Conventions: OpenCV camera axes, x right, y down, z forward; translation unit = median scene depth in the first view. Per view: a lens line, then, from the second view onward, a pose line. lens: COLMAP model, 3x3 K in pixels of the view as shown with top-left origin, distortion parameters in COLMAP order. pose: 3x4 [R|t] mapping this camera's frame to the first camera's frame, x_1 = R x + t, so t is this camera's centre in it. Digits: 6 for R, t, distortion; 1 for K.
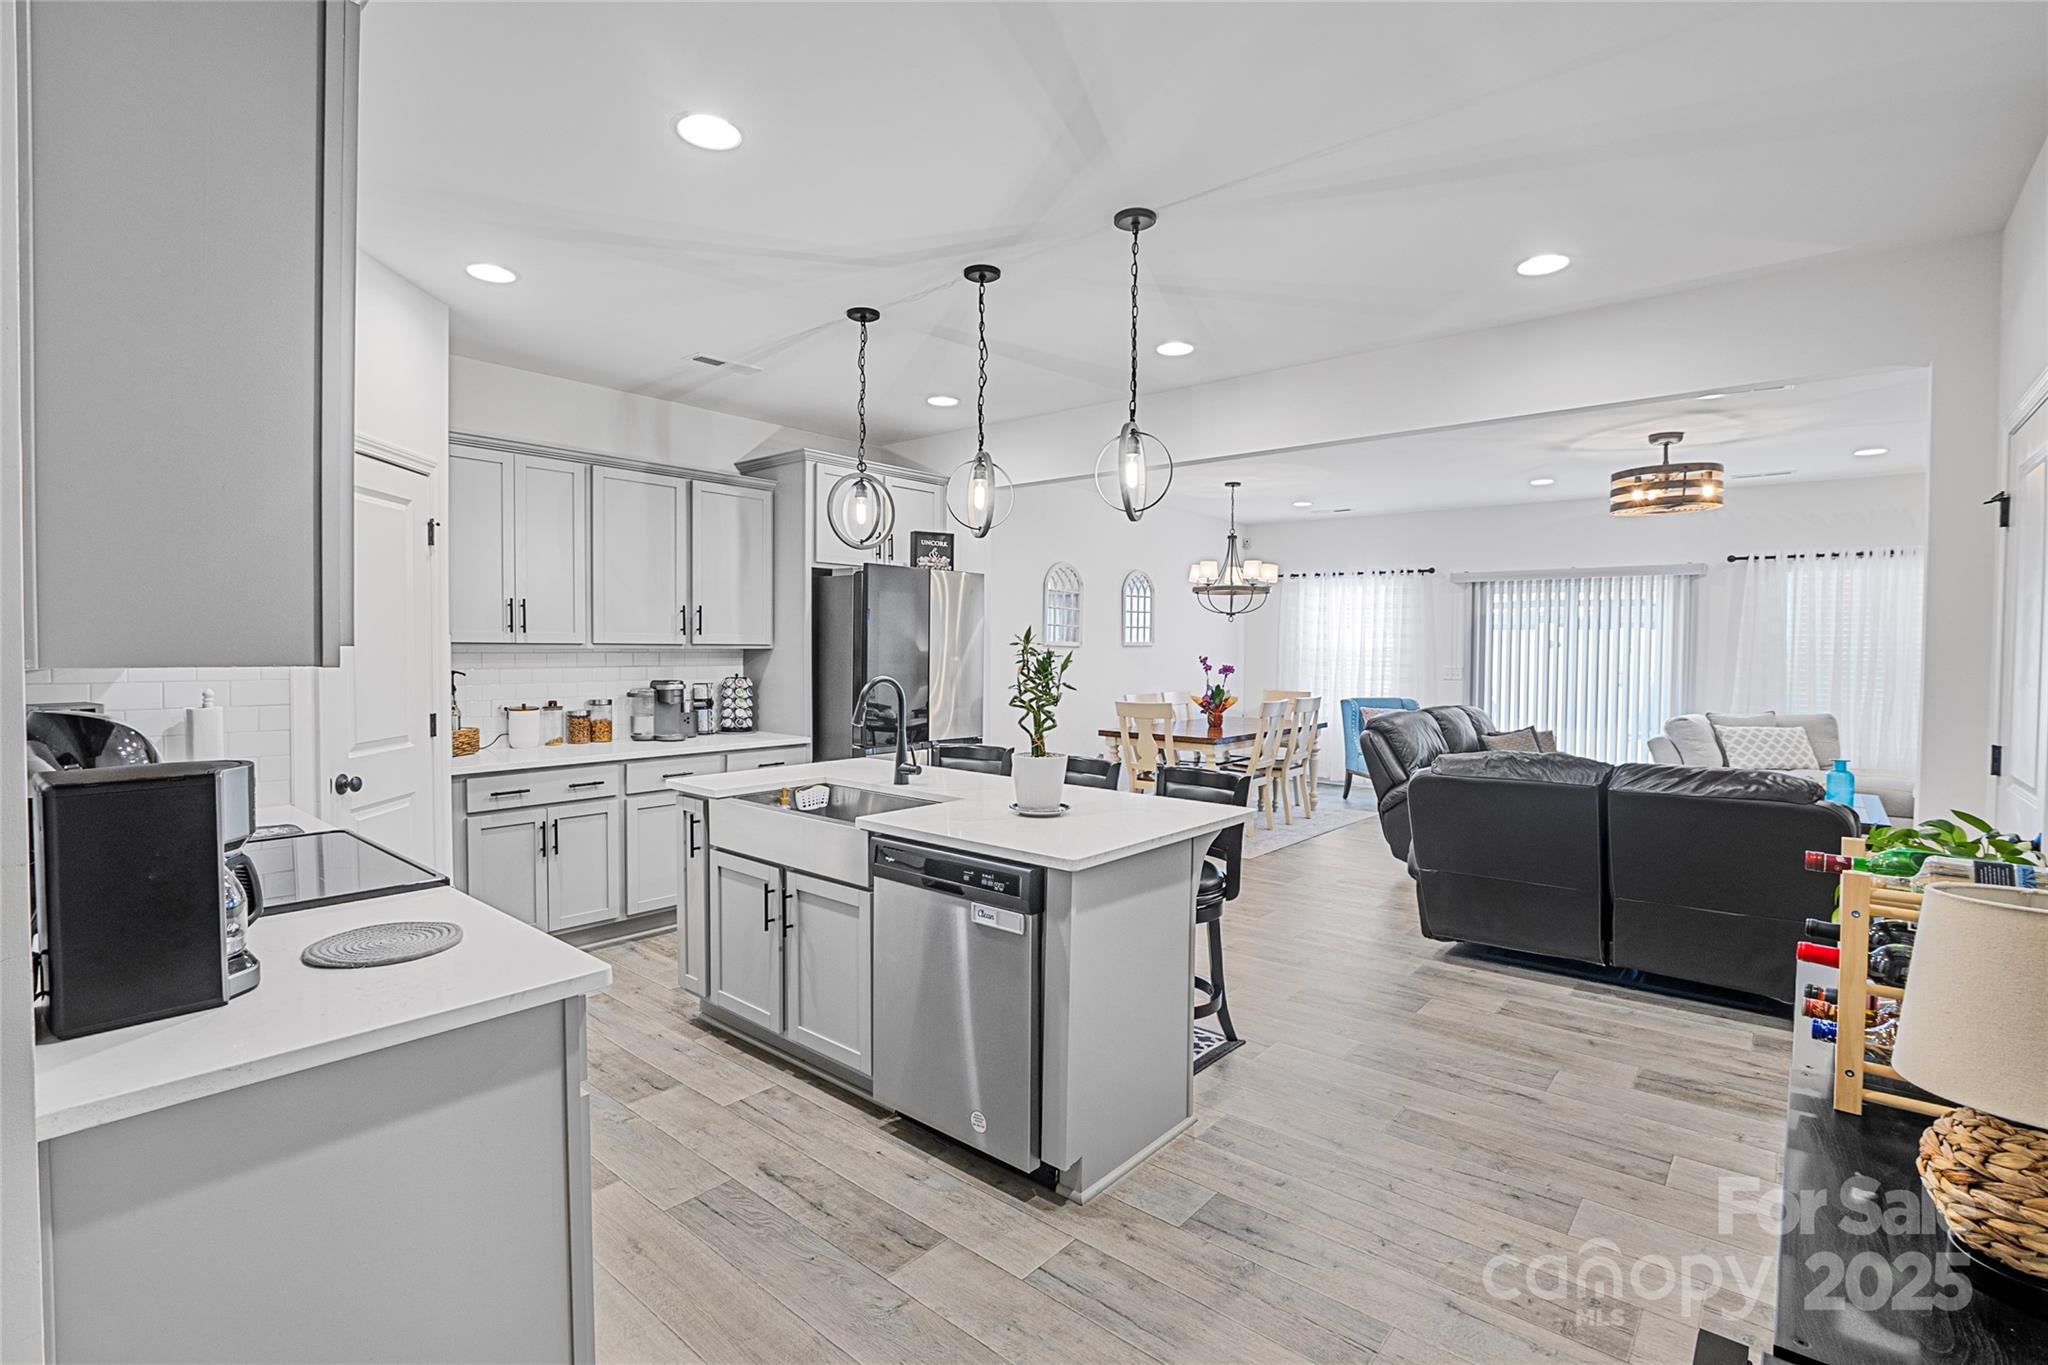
lens RADIAL K [[947.4, 0, 1029.1], [0, 947.4, 671.2], [0, 0, 1]] dist [-0.001497, -0.000242]
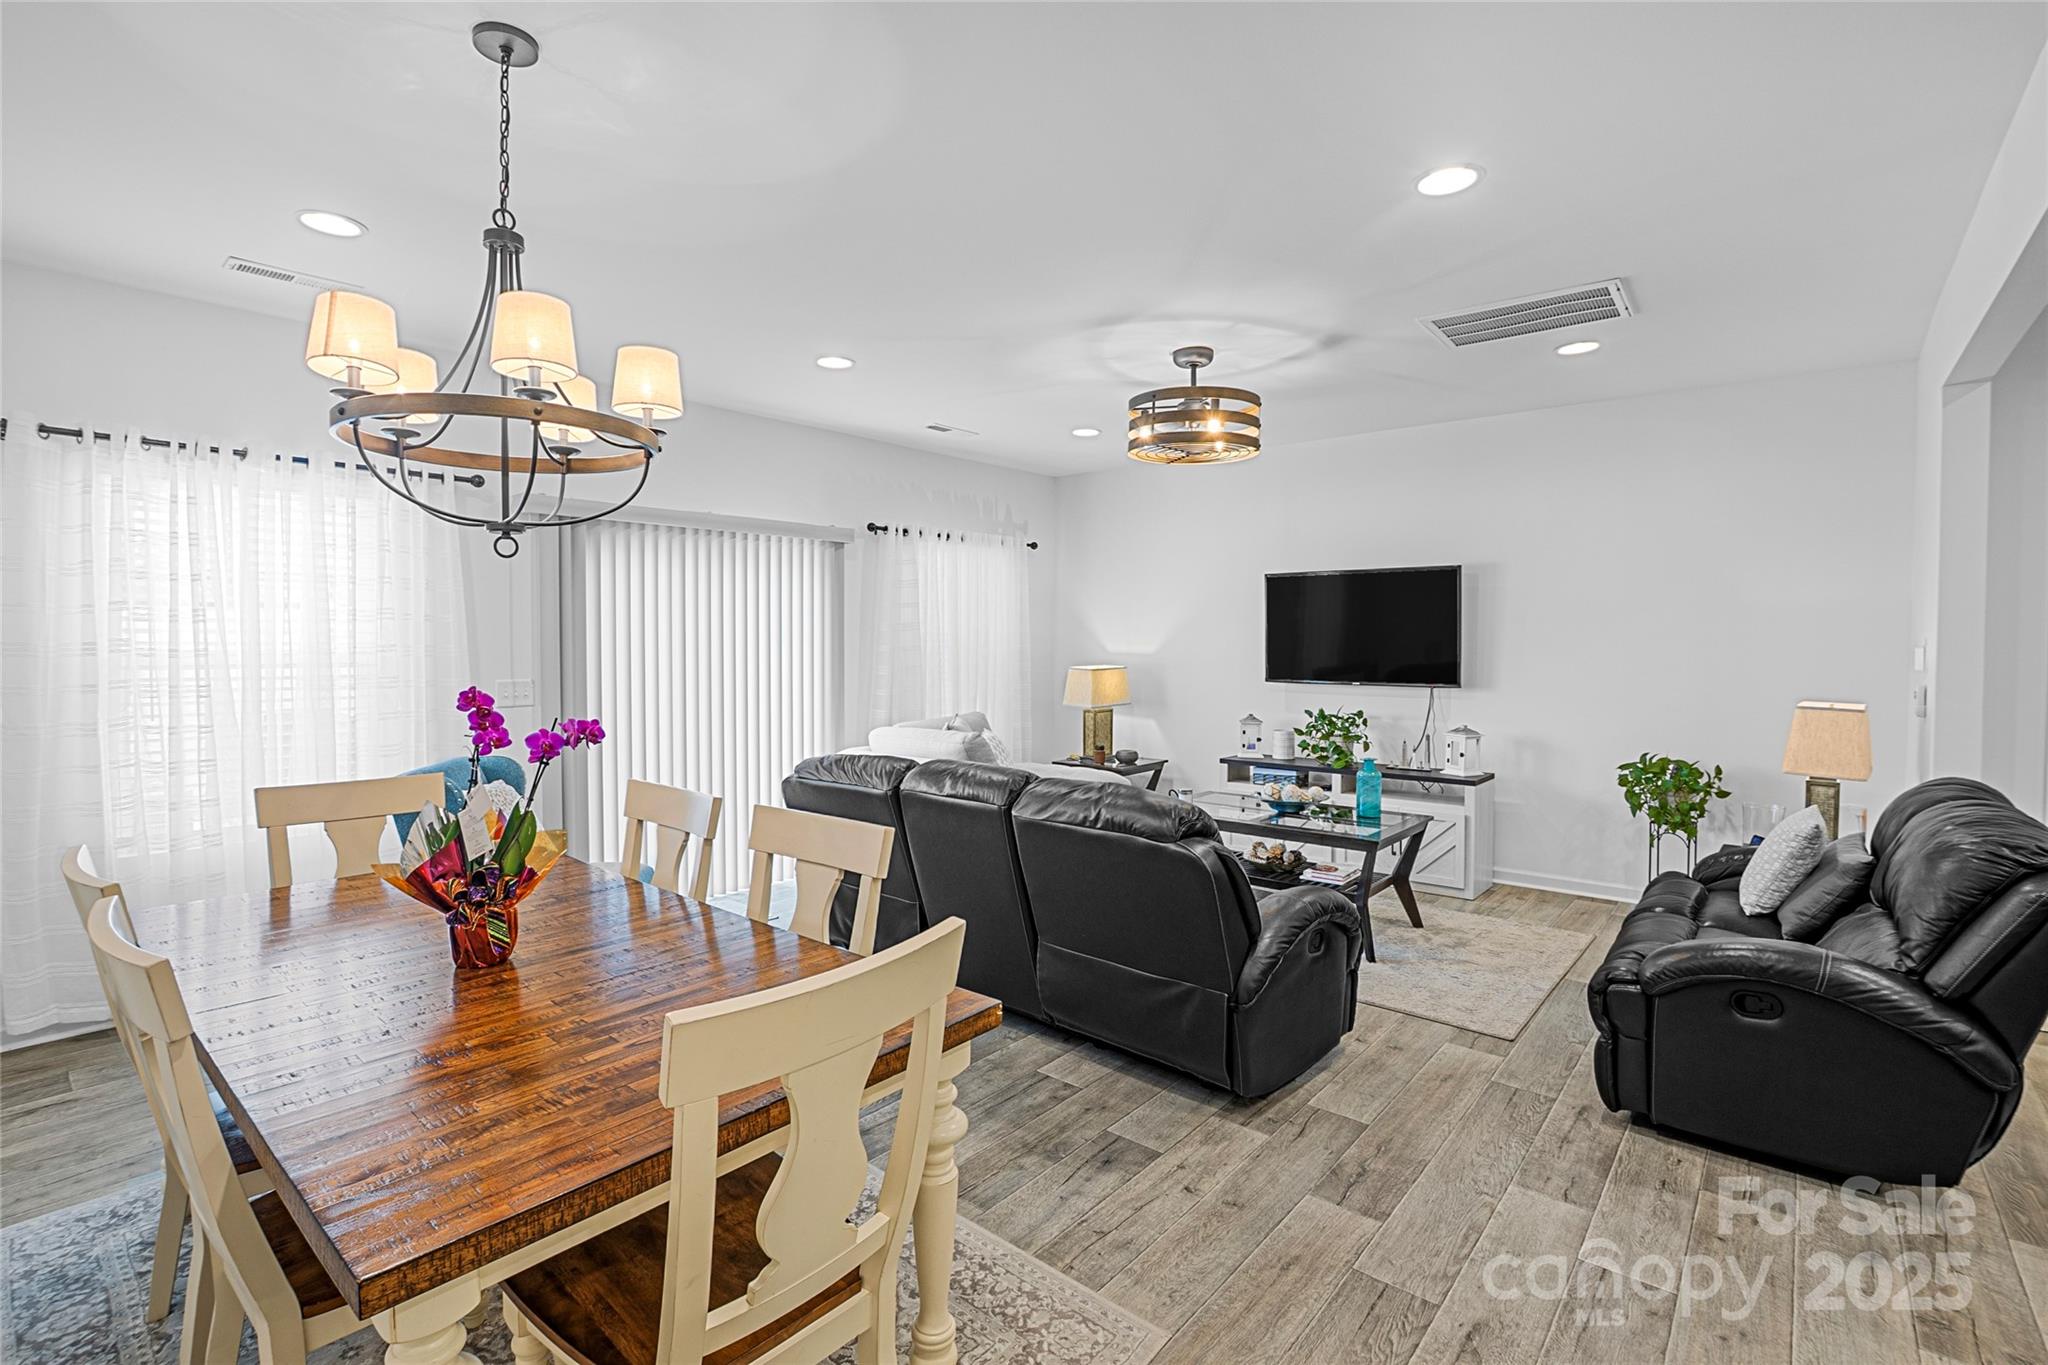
lens RADIAL K [[928.3, 0, 1017.2], [0, 928.3, 649.2], [0, 0, 1]] dist [-0.001860, -0.000136]
pose [[0.004448, -0.019792, 0.999794, -0.053213], [0.028637, 0.999397, 0.019657, -0.028982], [-0.999580, 0.028544, 0.005012, 0.934016]]
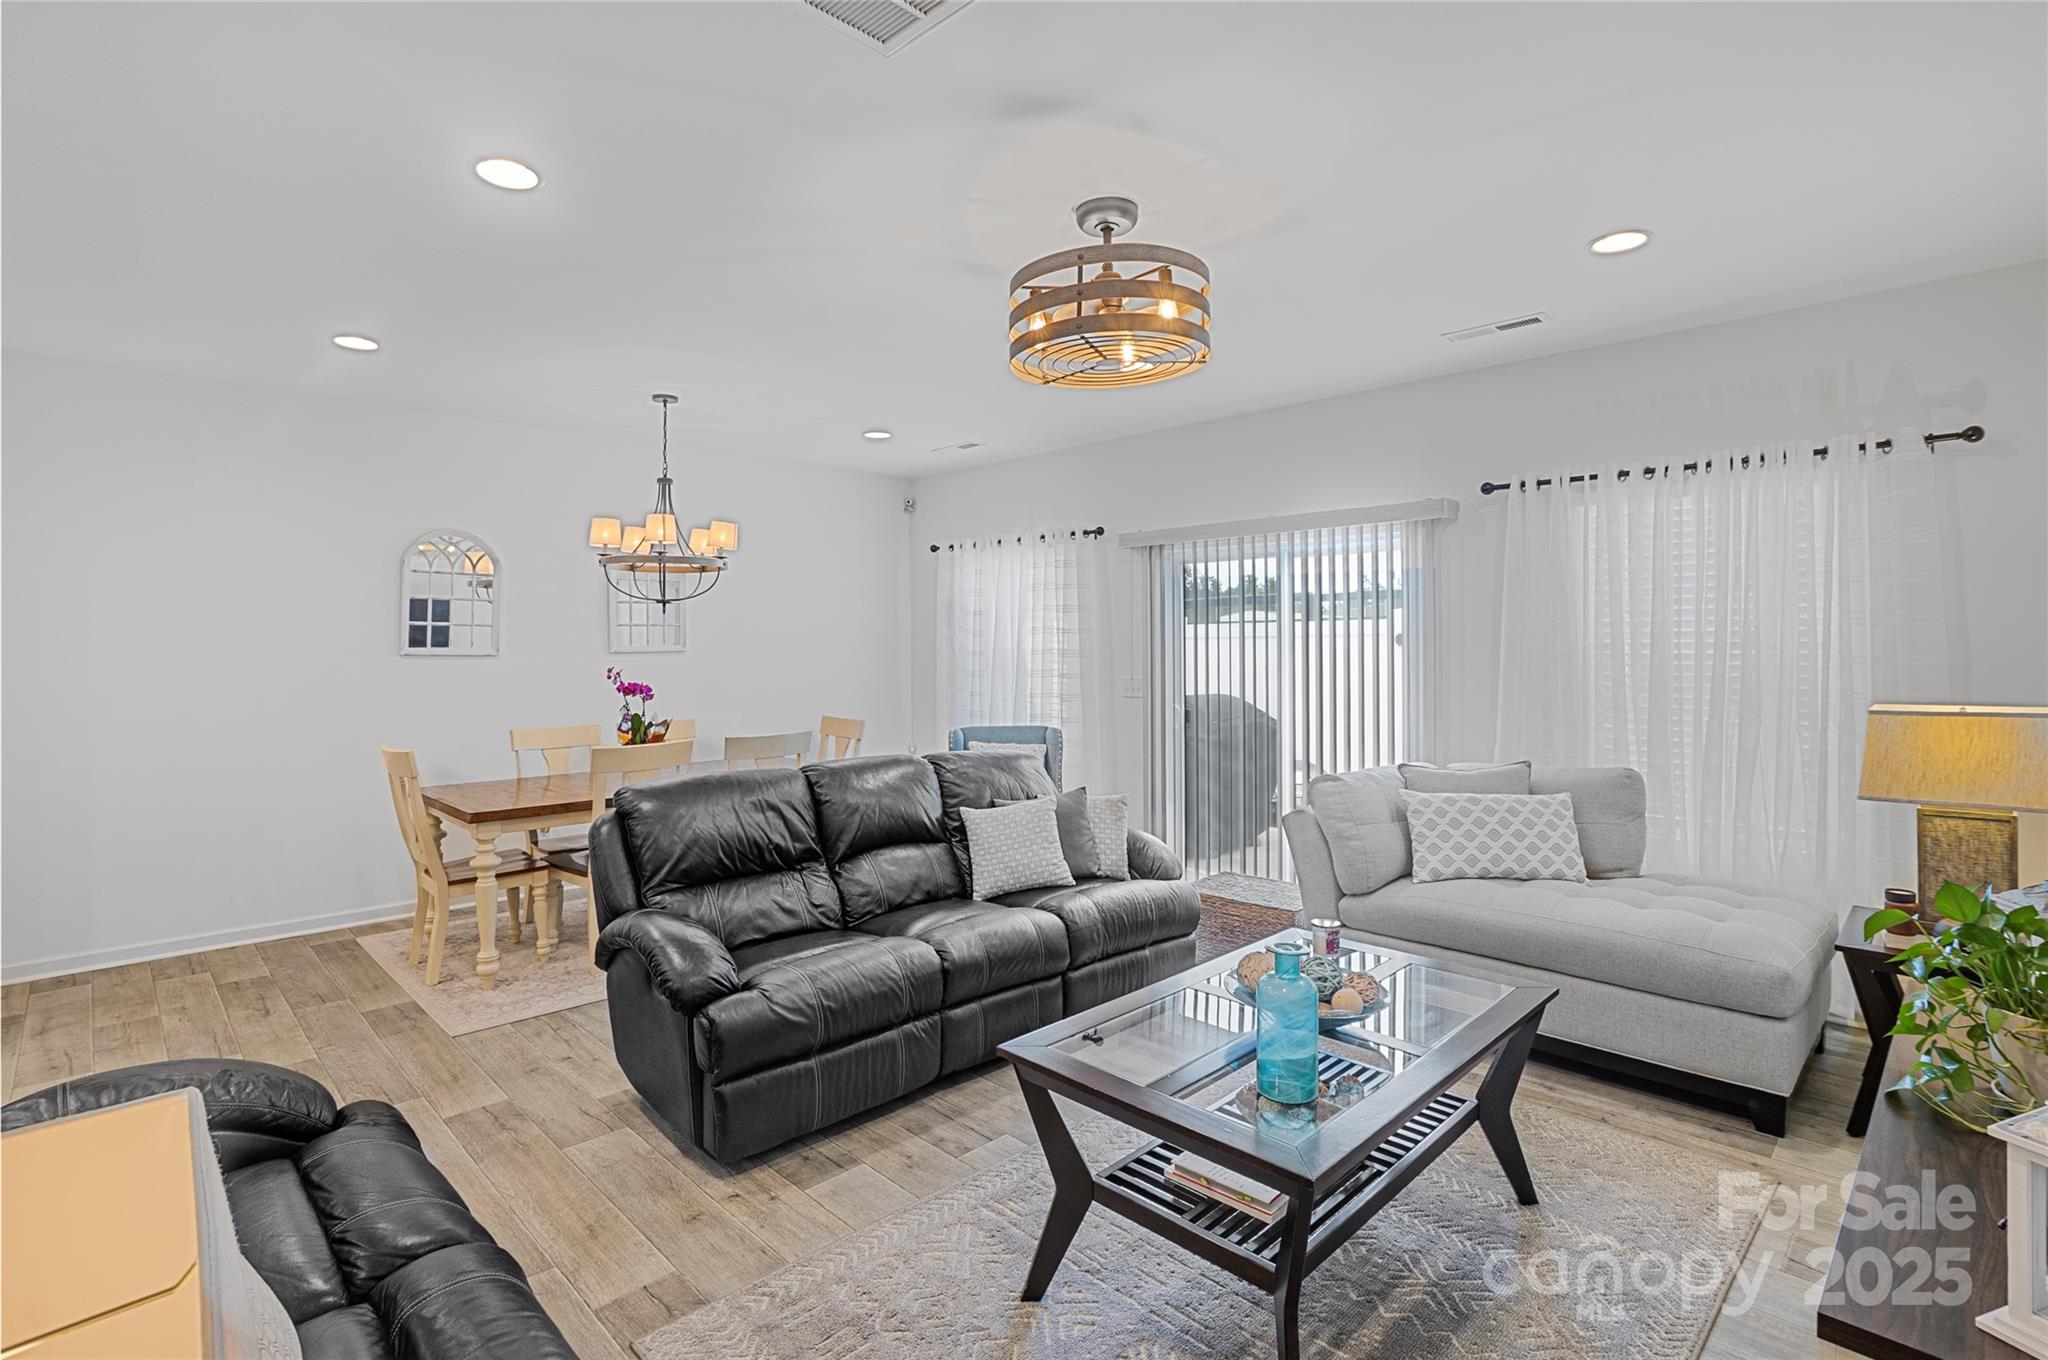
lens RADIAL K [[971.7, 0, 1017.2], [0, 971.7, 633.8], [0, 0, 1]] dist [0.000286, -0.000065]
pose [[0.995785, -0.011828, -0.090950, 0.545216], [0.007849, 0.999001, -0.043984, -0.007912], [0.091379, 0.043085, 0.994884, 0.418965]]
